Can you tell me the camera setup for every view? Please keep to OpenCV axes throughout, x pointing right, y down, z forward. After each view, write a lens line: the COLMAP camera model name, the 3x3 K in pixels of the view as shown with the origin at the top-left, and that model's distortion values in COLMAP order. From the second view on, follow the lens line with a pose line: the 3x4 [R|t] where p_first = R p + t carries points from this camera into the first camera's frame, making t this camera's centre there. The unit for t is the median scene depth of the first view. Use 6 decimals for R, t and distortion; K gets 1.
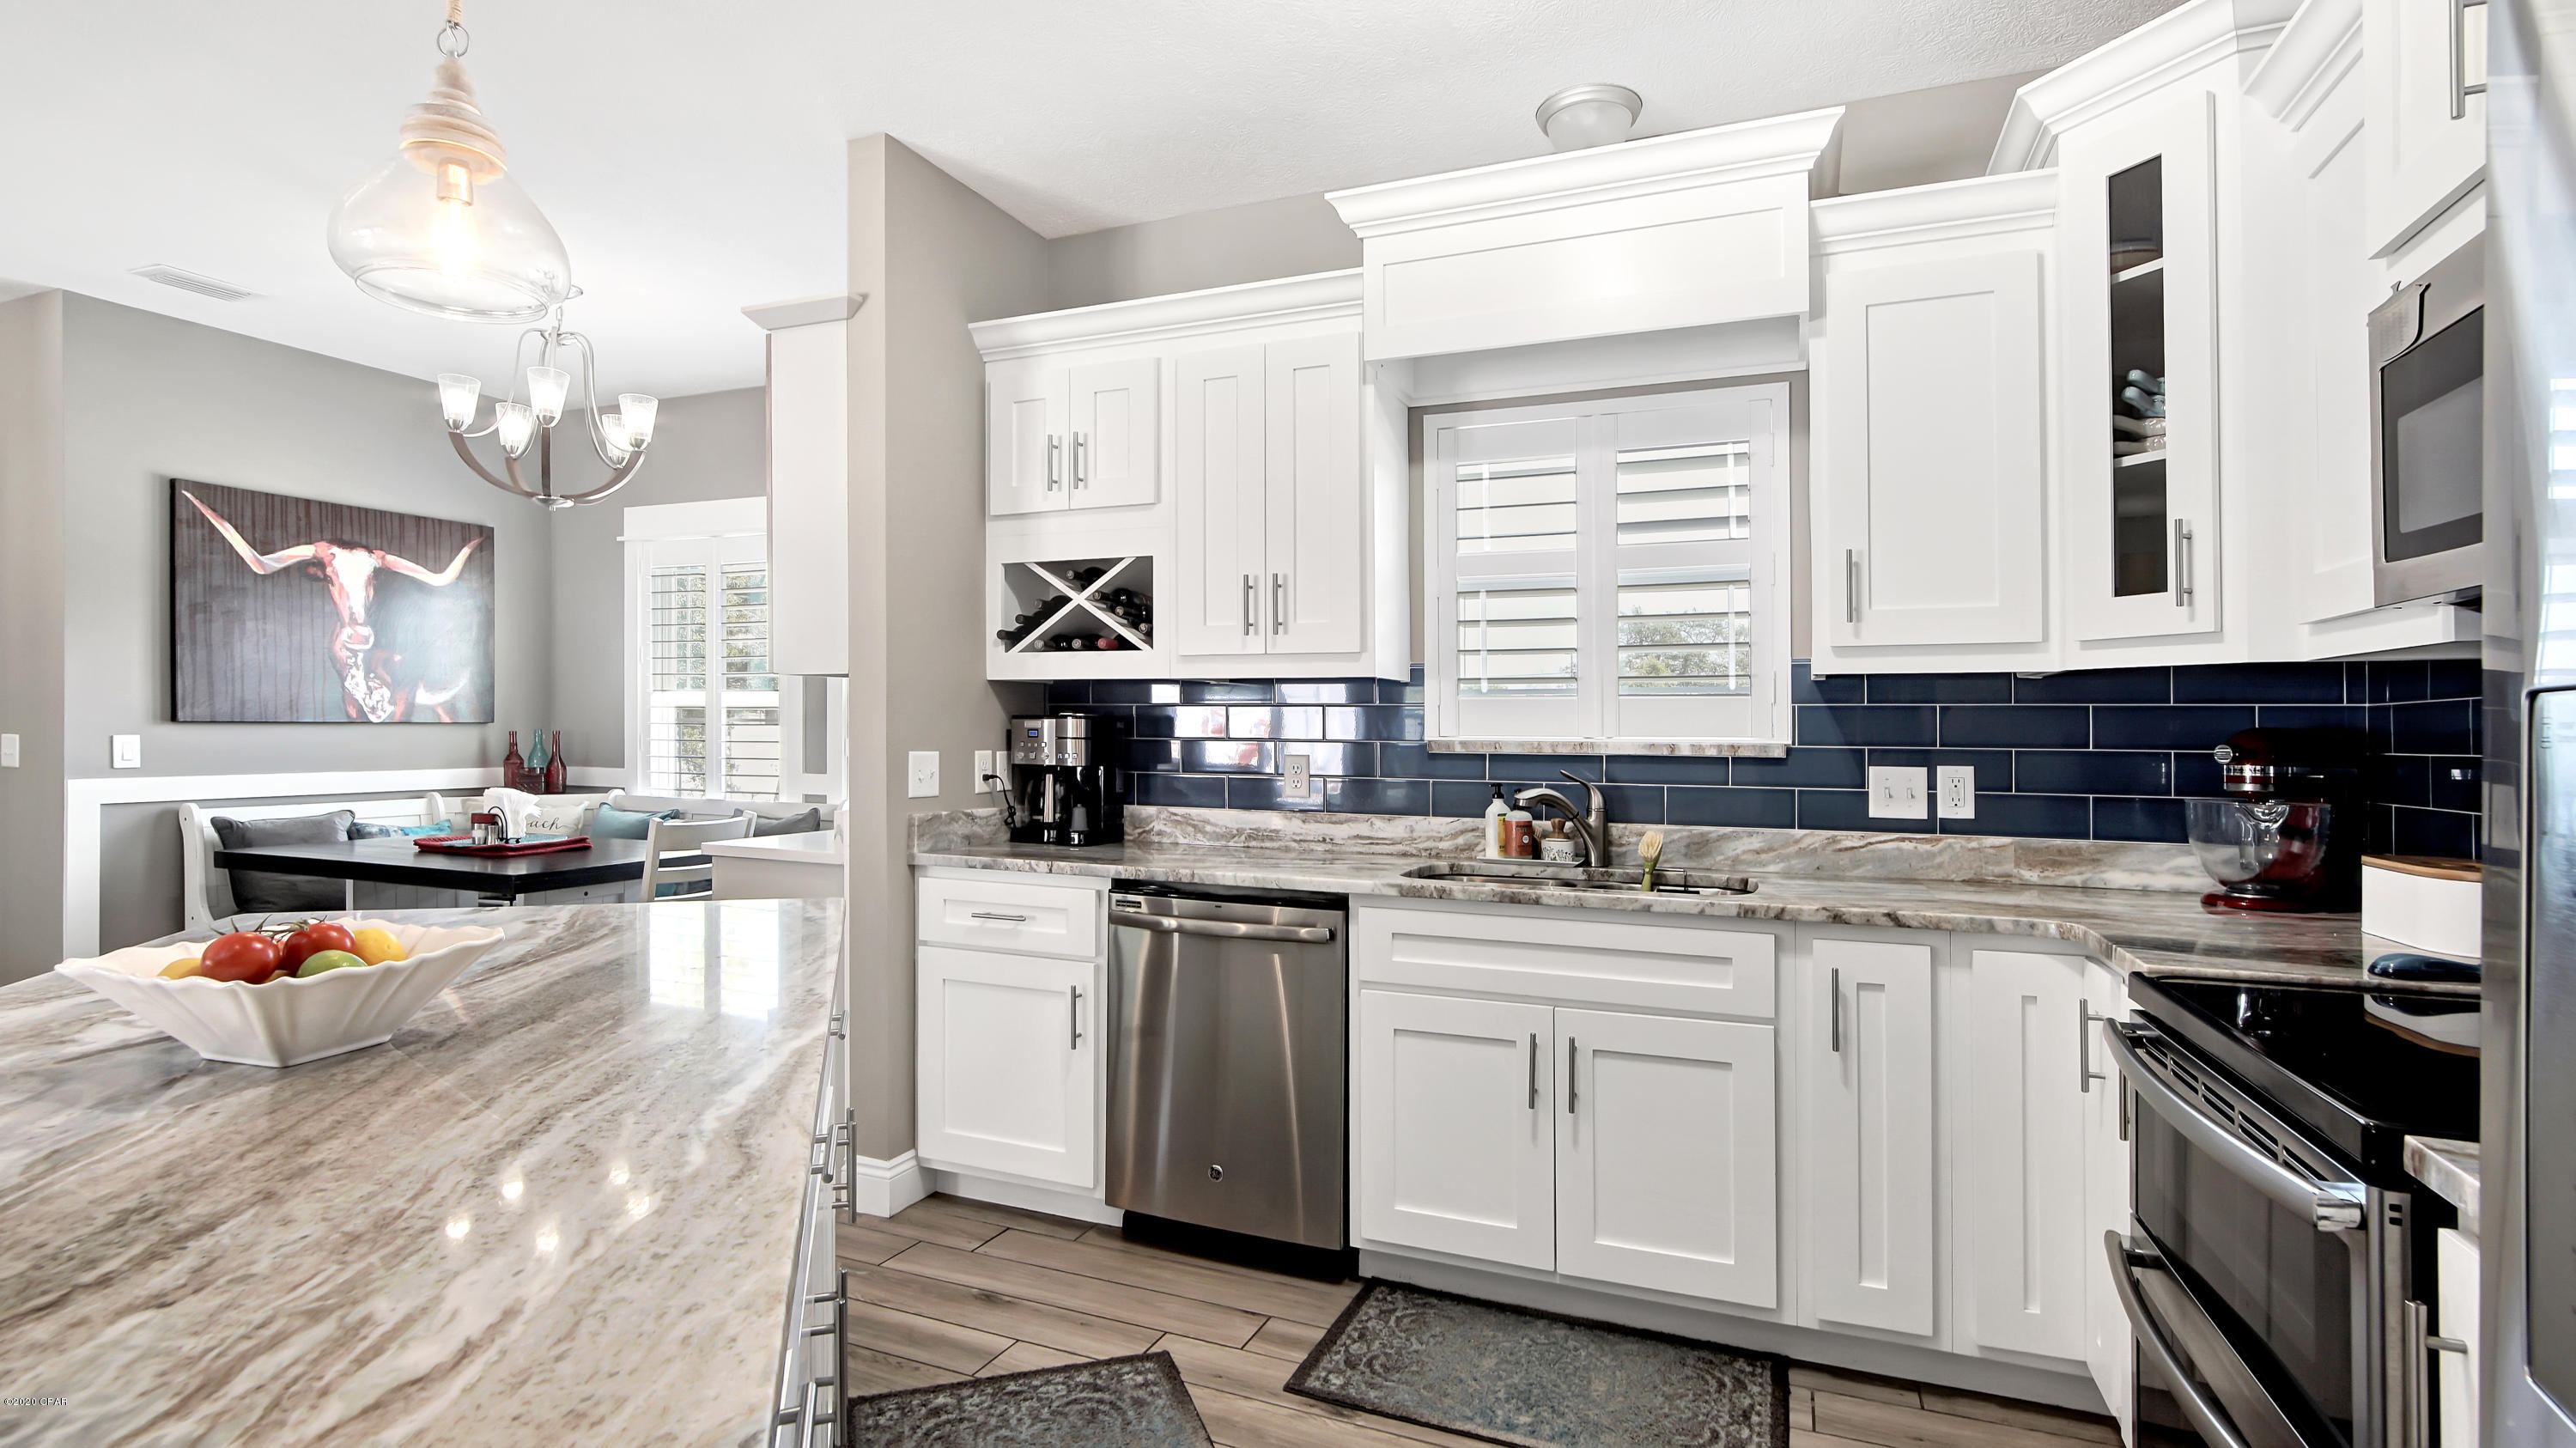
lens RADIAL K [[1230.2, 0, 1288.0], [0, 1230.2, 724.0], [0, 0, 1]] dist [0.000563, 0.001209]
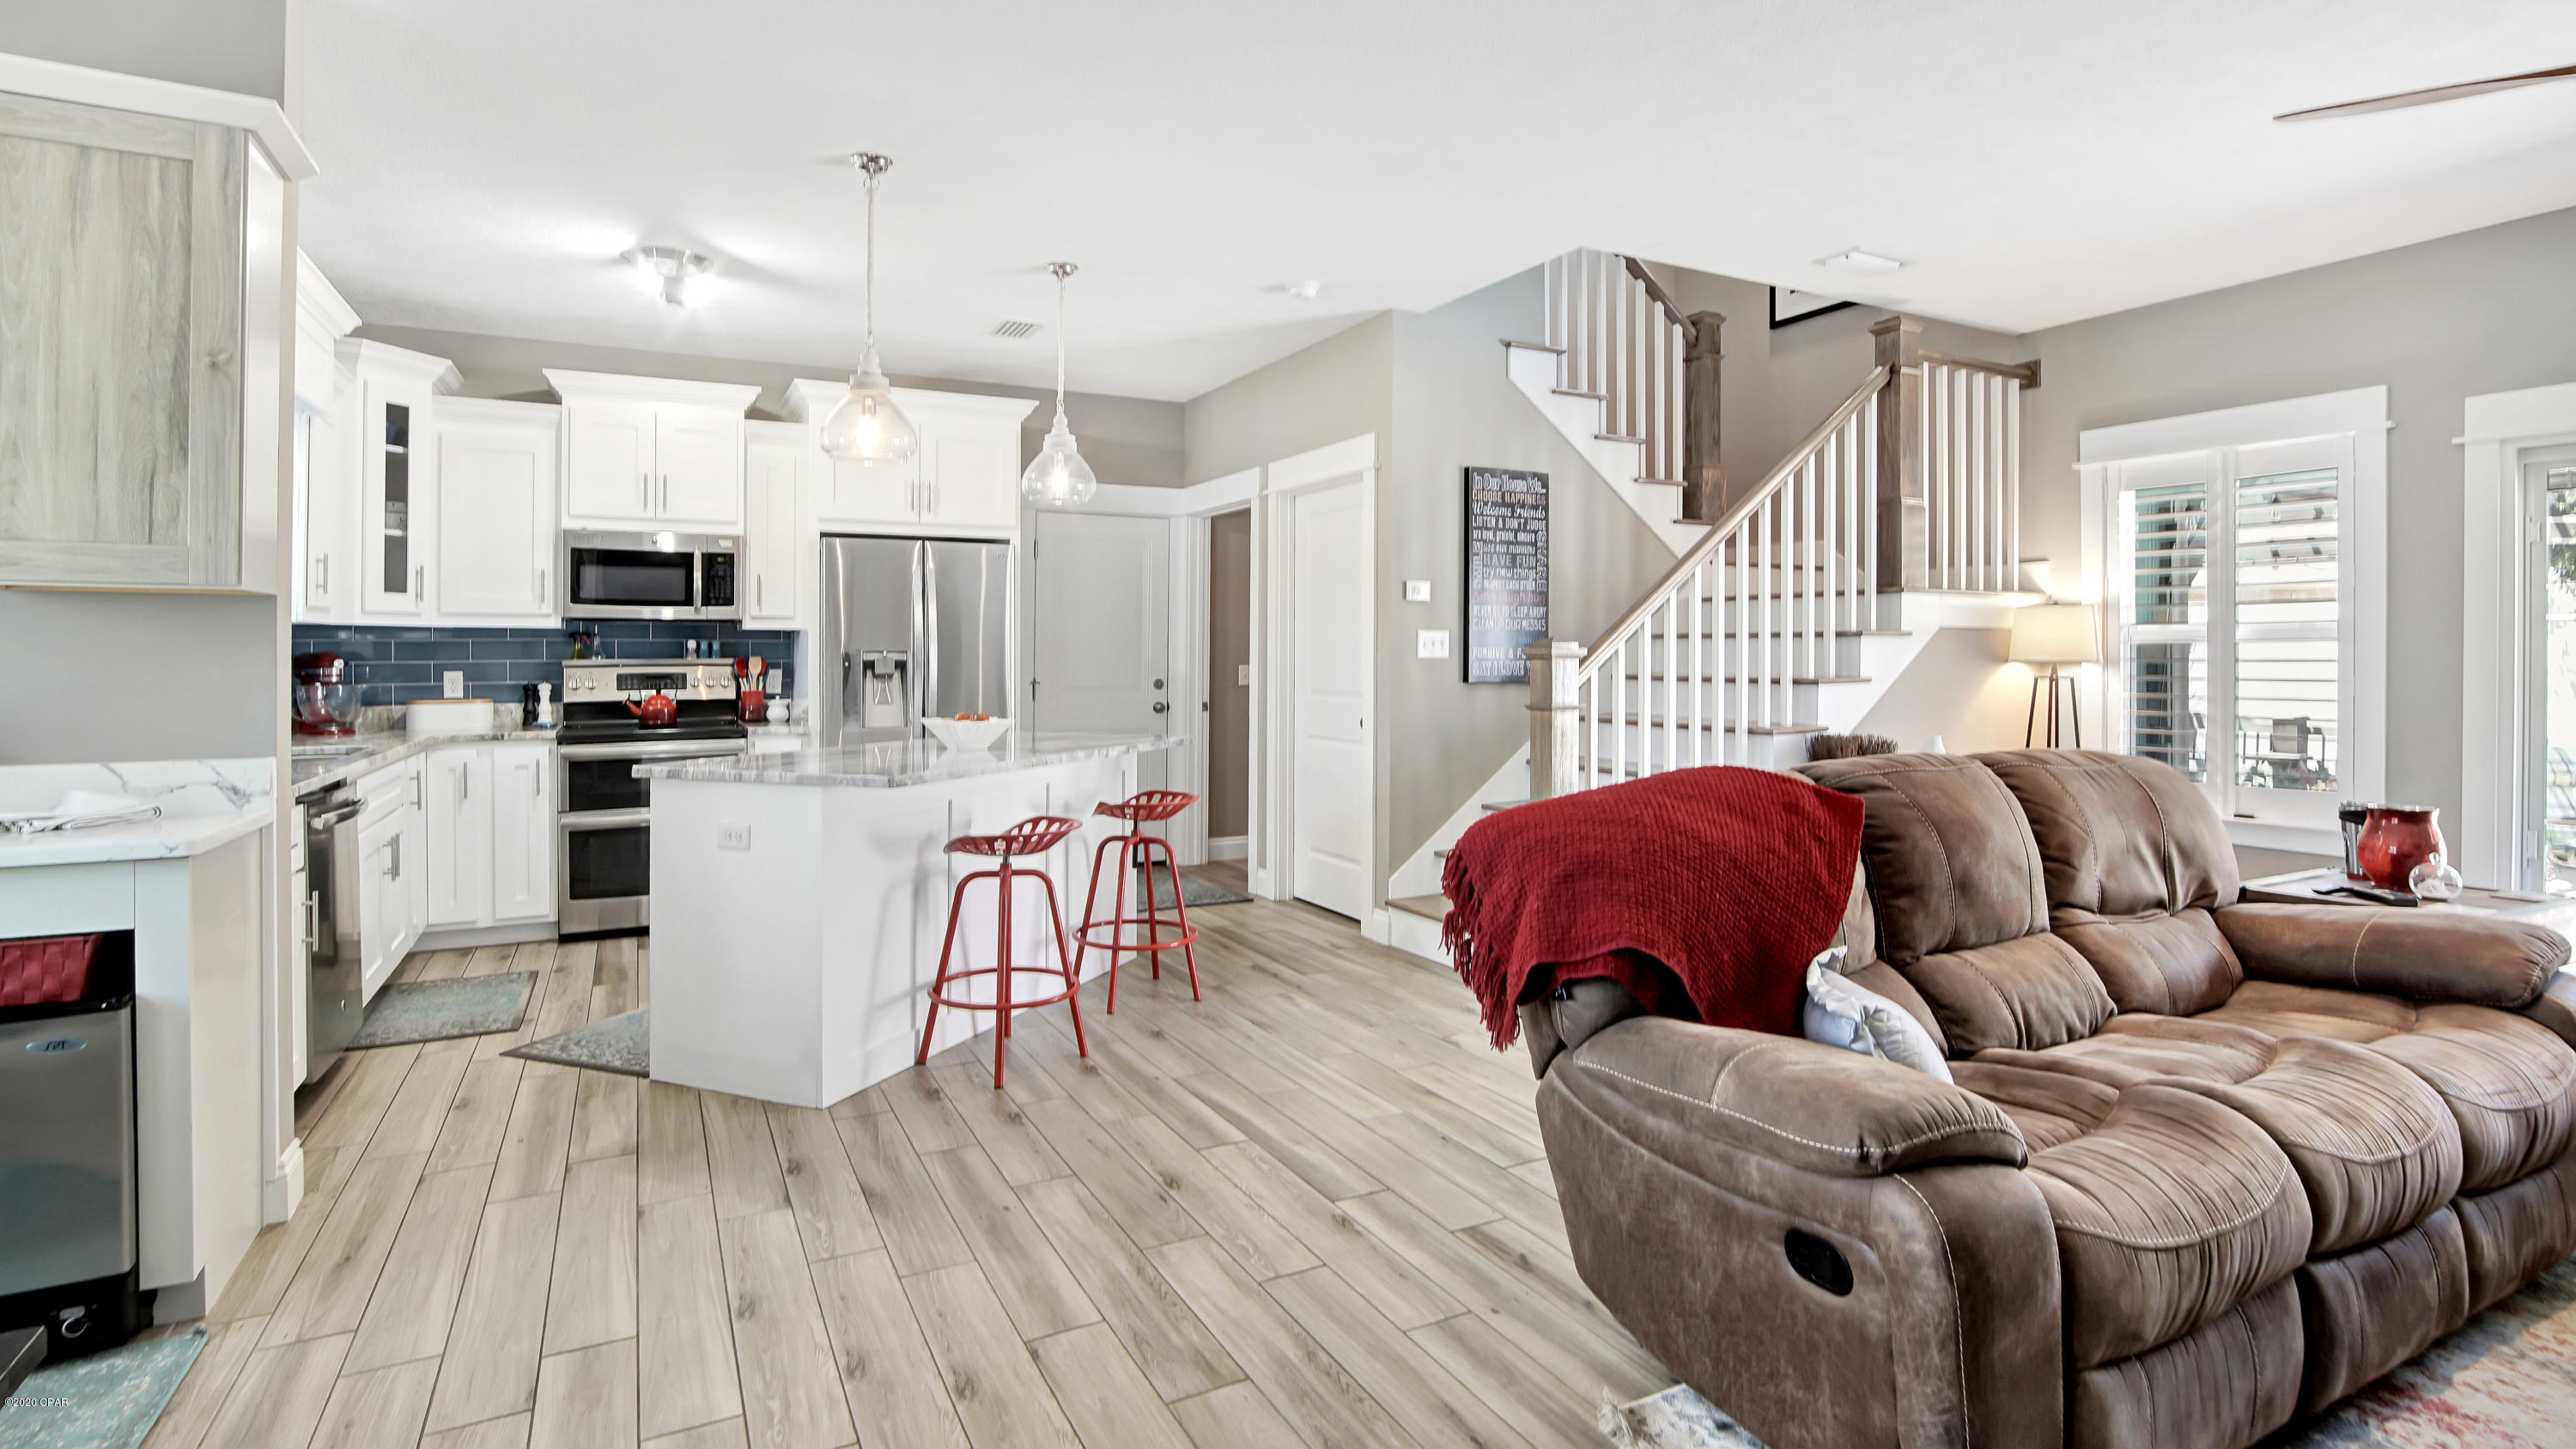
lens RADIAL K [[1221.2, 0, 1258.4], [0, 1221.2, 619.5], [0, 0, 1]] dist [-0.019000, 0.000493]
pose [[-0.762415, 0.011537, 0.646986, -1.015531], [-0.006247, 0.999663, -0.025188, -0.004874], [-0.647059, -0.023245, -0.762086, 0.865554]]
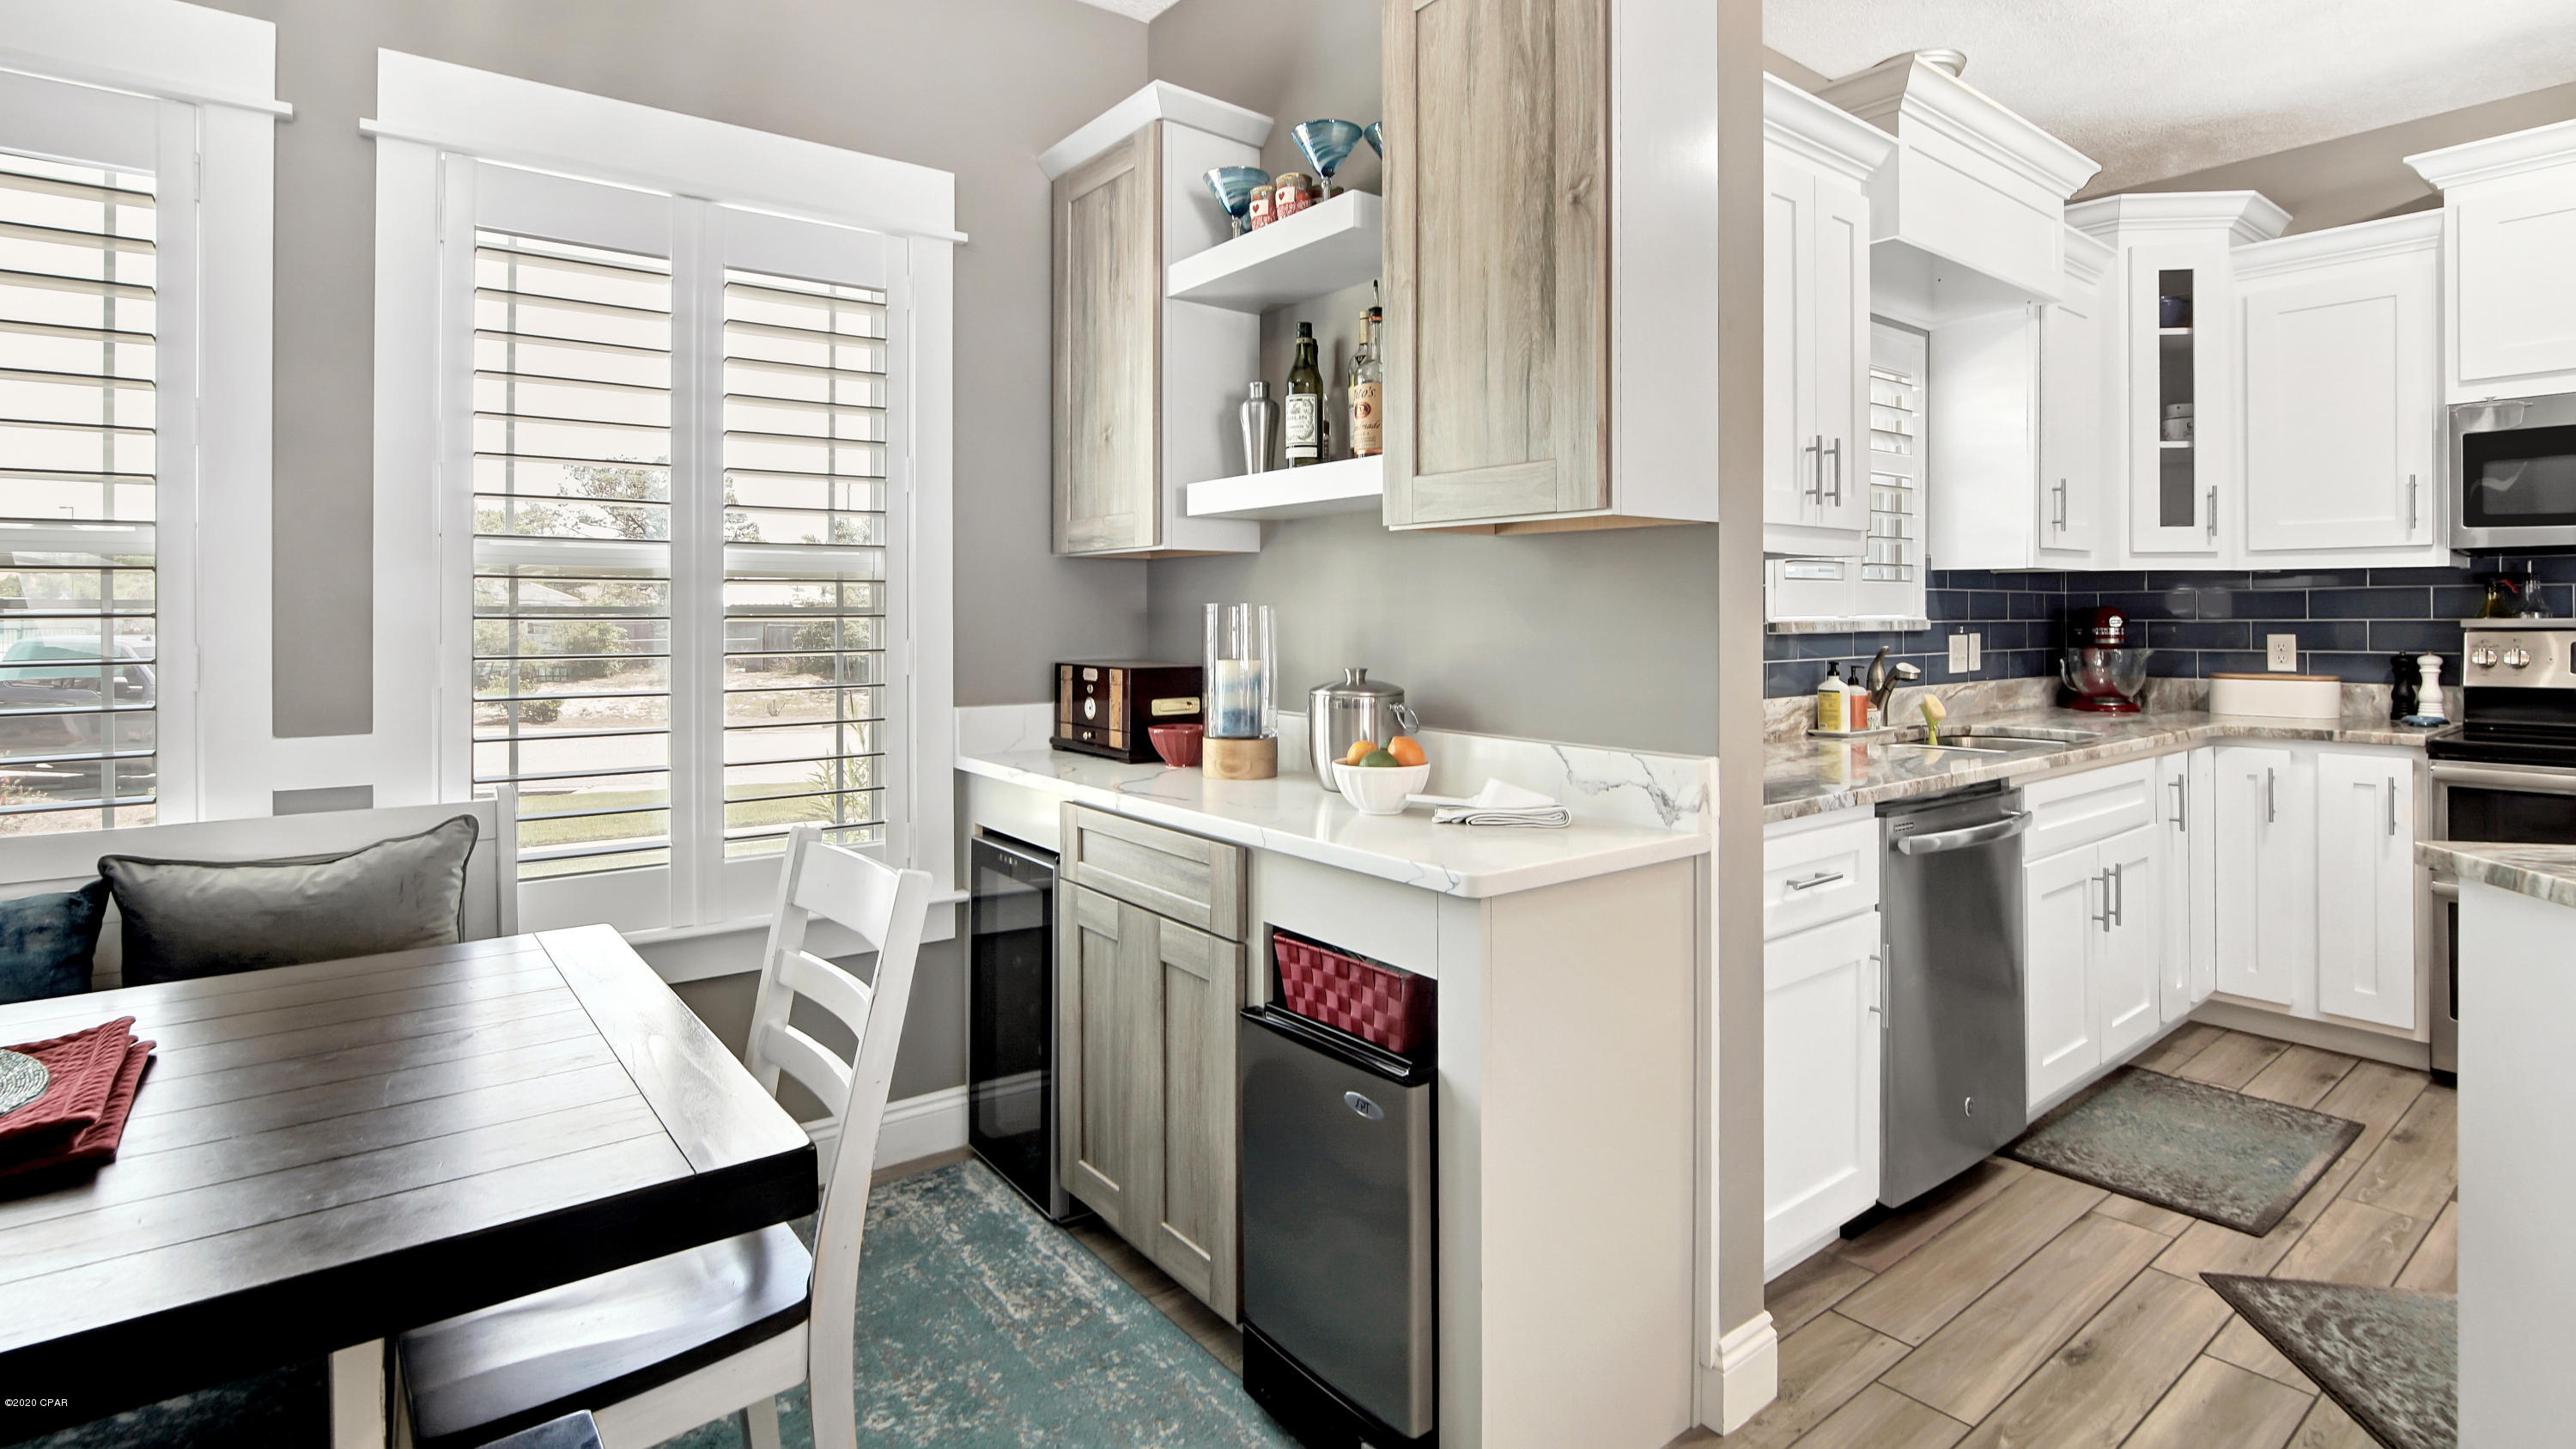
lens RADIAL K [[1221.2, 0, 1258.4], [0, 1221.2, 619.5], [0, 0, 1]] dist [-0.019000, 0.000493]
pose [[0.499503, -0.012829, 0.866217, -0.698881], [0.003633, 0.999913, 0.012714, -0.001873], [-0.866305, -0.003204, 0.499506, 0.655030]]
